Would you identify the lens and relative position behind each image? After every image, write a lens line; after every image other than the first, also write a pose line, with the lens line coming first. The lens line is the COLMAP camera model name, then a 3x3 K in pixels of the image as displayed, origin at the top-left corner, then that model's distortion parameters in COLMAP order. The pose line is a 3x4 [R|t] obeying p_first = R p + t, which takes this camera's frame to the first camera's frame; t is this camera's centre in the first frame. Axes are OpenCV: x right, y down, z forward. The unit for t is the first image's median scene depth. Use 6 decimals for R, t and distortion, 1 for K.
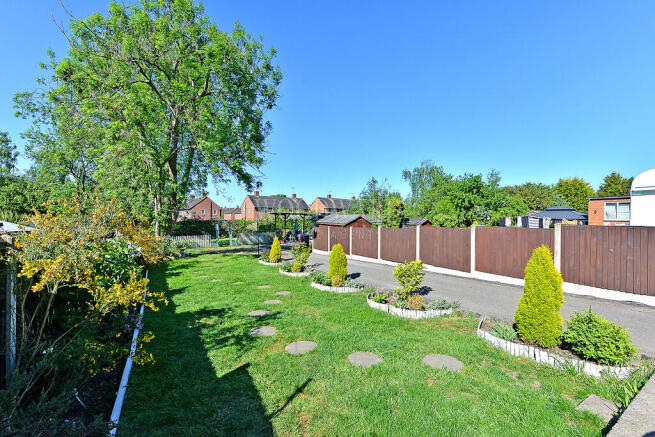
lens RADIAL K [[274.1, 0, 327.1], [0, 274.1, 217.8], [0, 0, 1]] dist [0.000327, -0.000072]
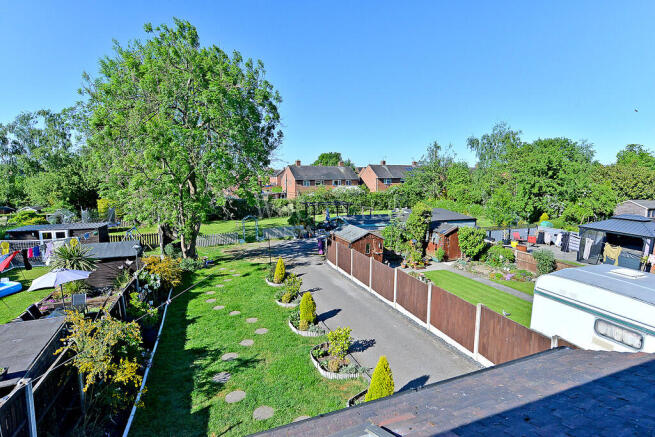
lens RADIAL K [[331.2, 0, 327.7], [0, 331.2, 217.6], [0, 0, 1]] dist [0.006368, 0.000233]
pose [[0.979497, 0.016648, -0.200770, 0.073866], [0.009933, 0.991376, 0.130668, -0.073928], [0.201214, -0.129983, 0.970885, -0.057484]]
